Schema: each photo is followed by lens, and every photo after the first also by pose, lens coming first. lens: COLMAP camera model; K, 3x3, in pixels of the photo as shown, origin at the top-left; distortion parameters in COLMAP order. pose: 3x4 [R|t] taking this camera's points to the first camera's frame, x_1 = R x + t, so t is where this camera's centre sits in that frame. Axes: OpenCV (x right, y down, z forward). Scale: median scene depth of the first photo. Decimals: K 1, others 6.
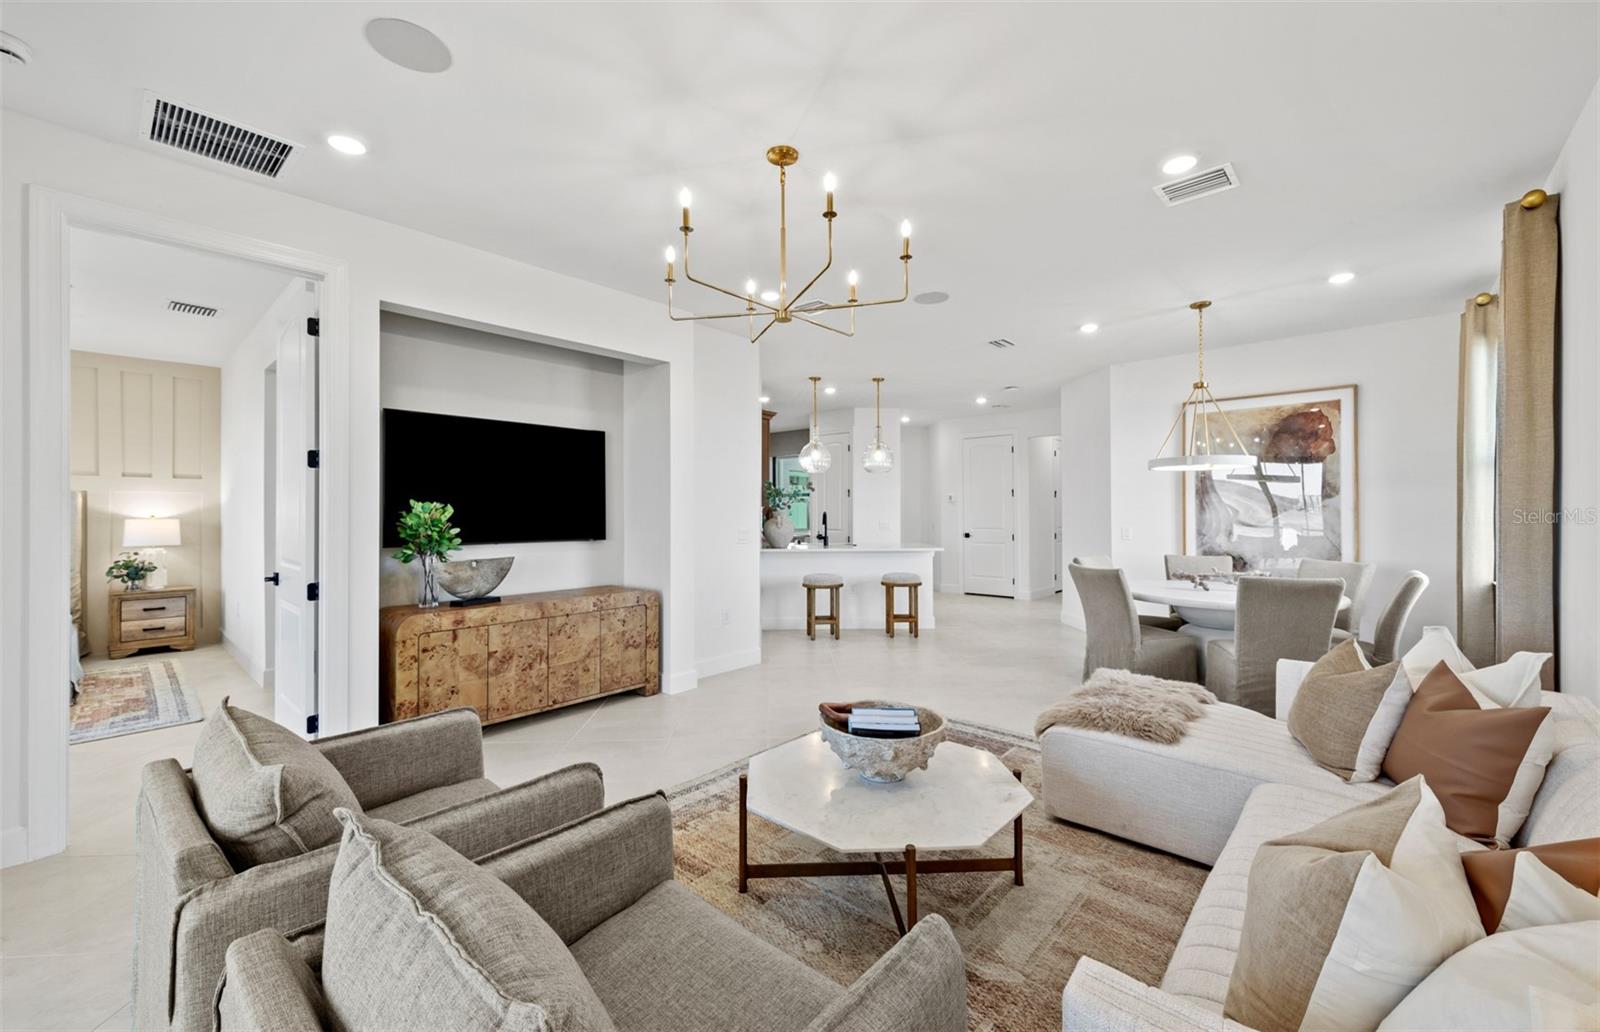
lens RADIAL K [[630.9, 0, 794.2], [0, 630.9, 512.3], [0, 0, 1]] dist [0.006492, -0.000824]
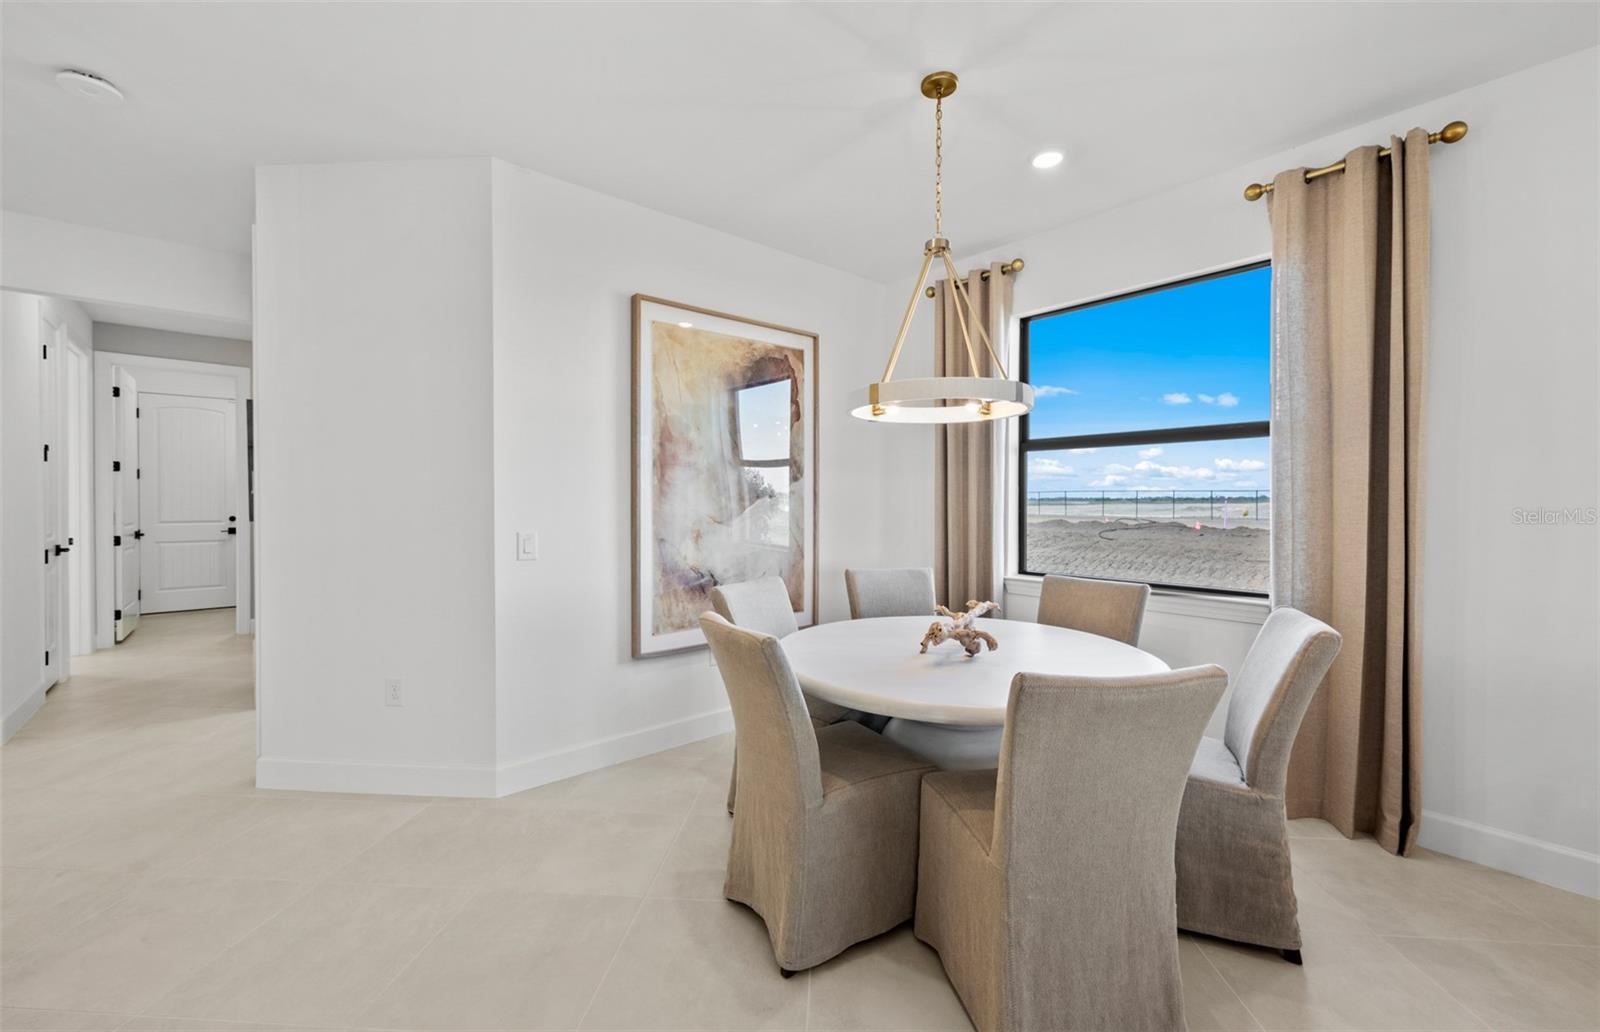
lens RADIAL K [[630.9, 0, 786.2], [0, 630.9, 502.8], [0, 0, 1]] dist [0.006492, -0.000824]
pose [[0.131531, -0.000384, 0.991312, 0.117050], [-0.003093, 0.999995, 0.000798, 0.001803], [-0.991307, -0.003171, 0.131529, 0.889459]]
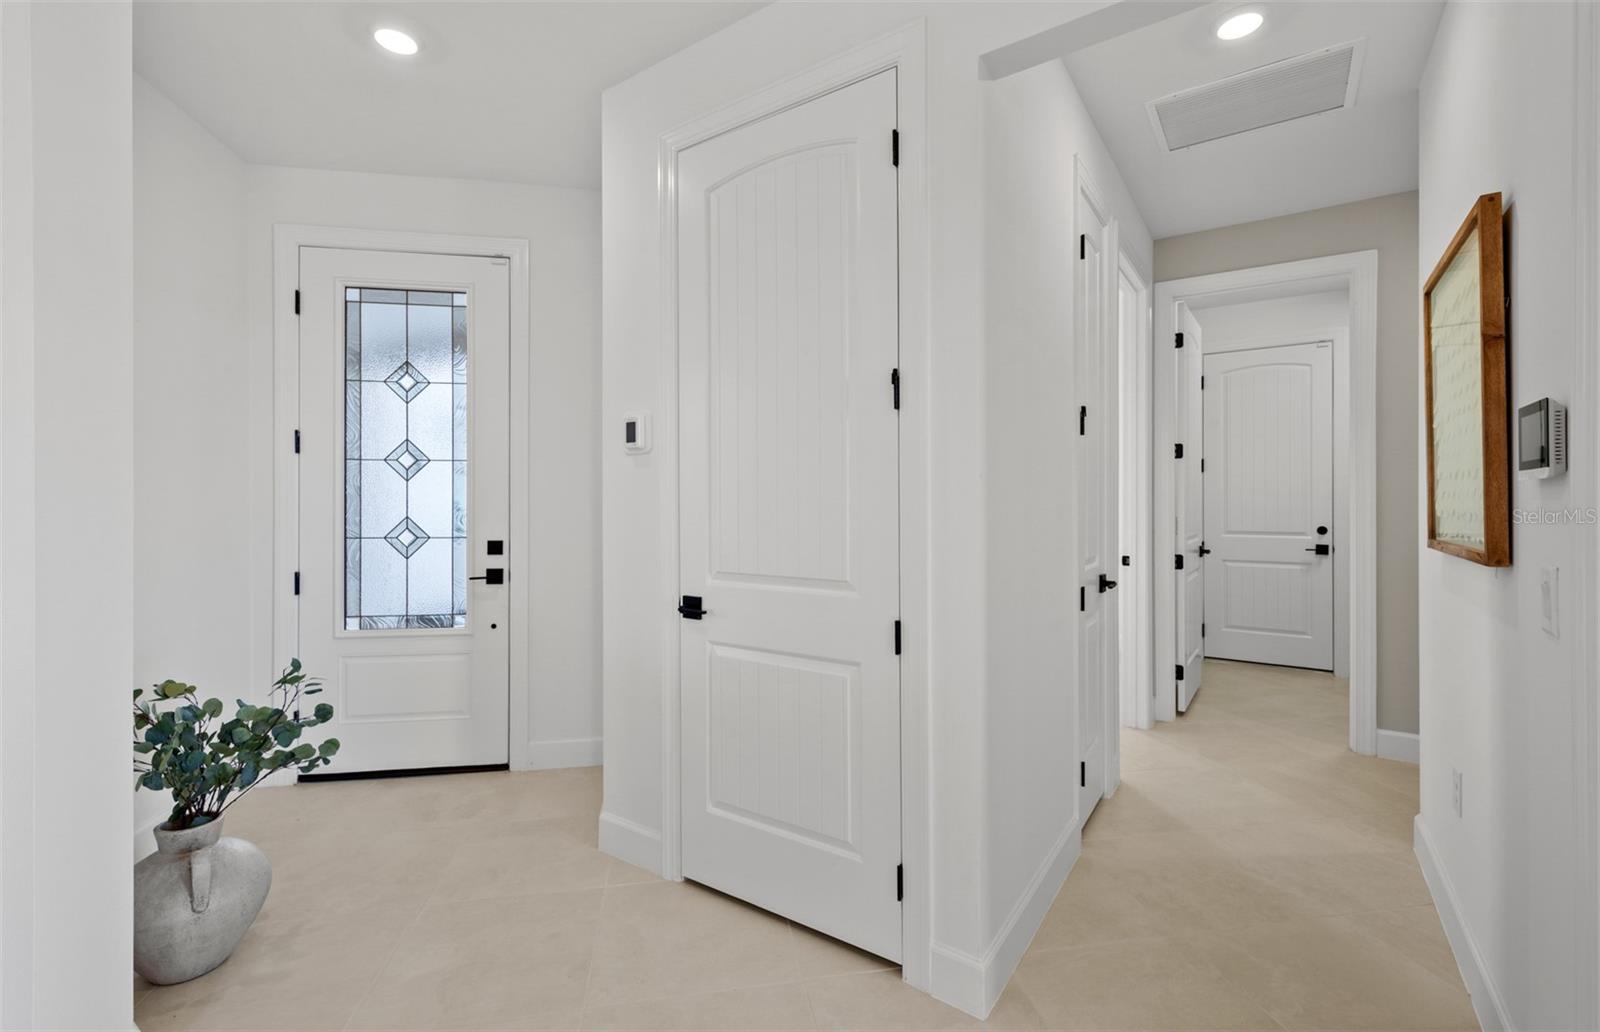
lens RADIAL K [[692.3, 0, 796.0], [0, 692.3, 498.3], [0, 0, 1]] dist [0.006557, -0.000464]
pose [[0.992668, 0.005929, 0.120730, 0.489872], [-0.006080, 0.999981, 0.000879, 0.000265], [-0.120723, -0.001606, 0.992685, 1.401888]]
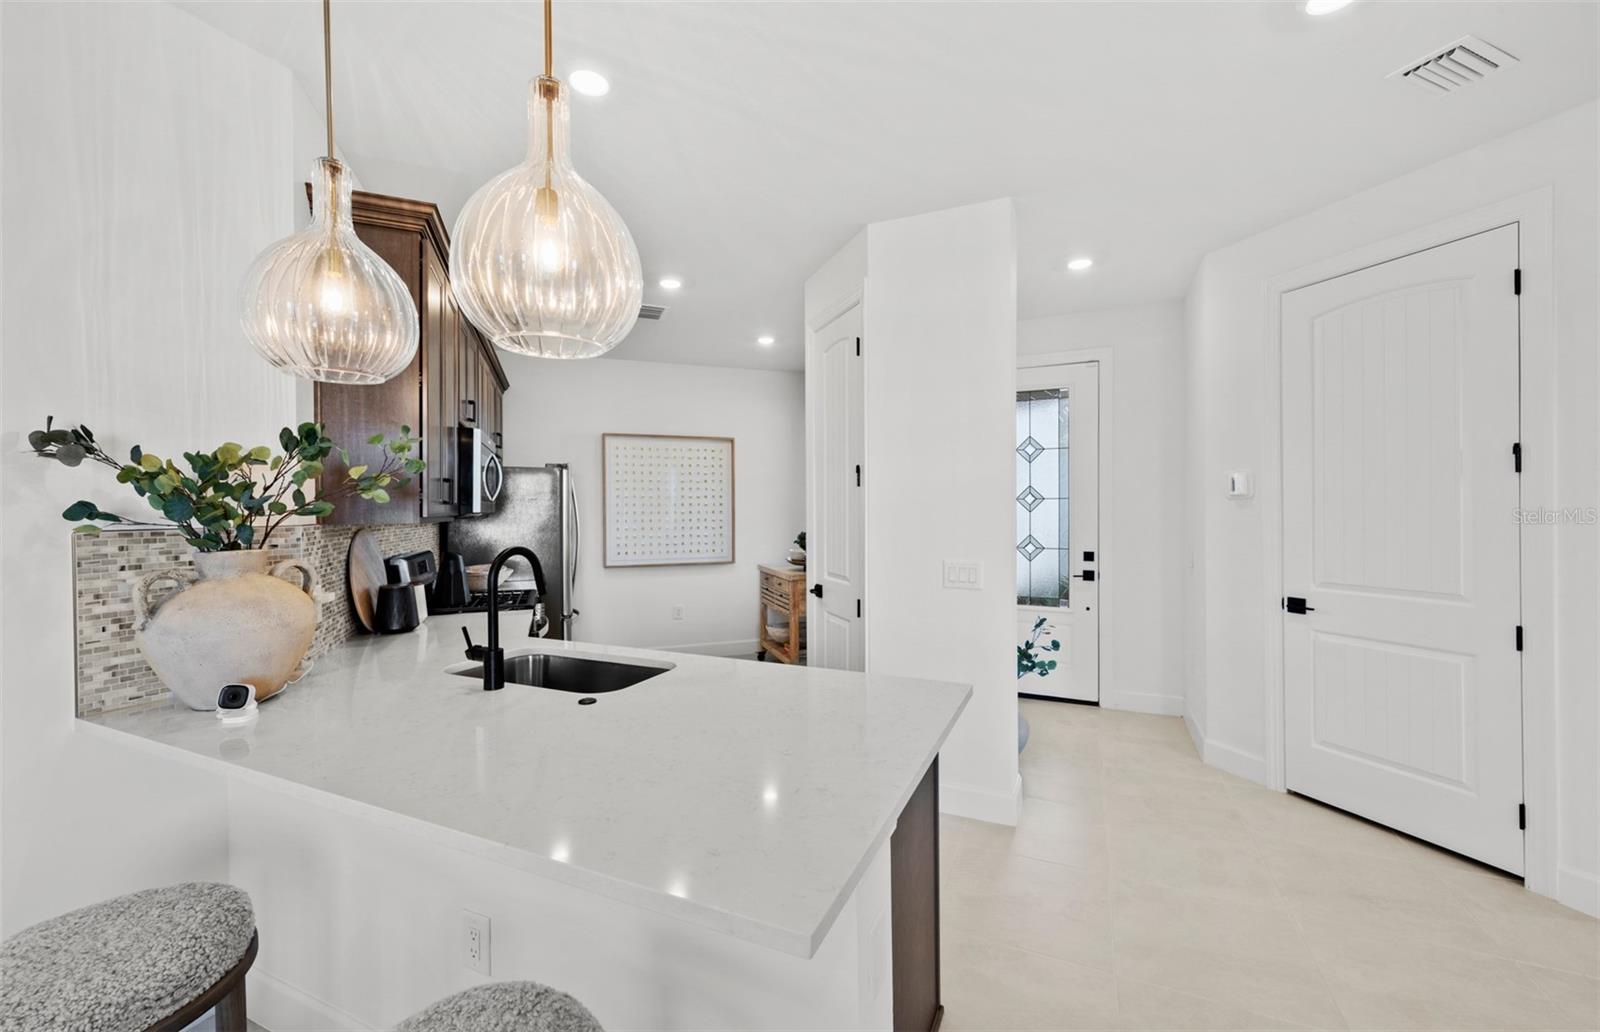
lens RADIAL K [[630.9, 0, 796.7], [0, 630.9, 511.2], [0, 0, 1]] dist [0.006492, -0.000824]
pose [[0.886727, 0.002790, -0.462286, 0.344810], [0.002075, 0.999948, 0.010014, -0.022648], [0.462290, -0.009839, 0.886674, 1.125519]]
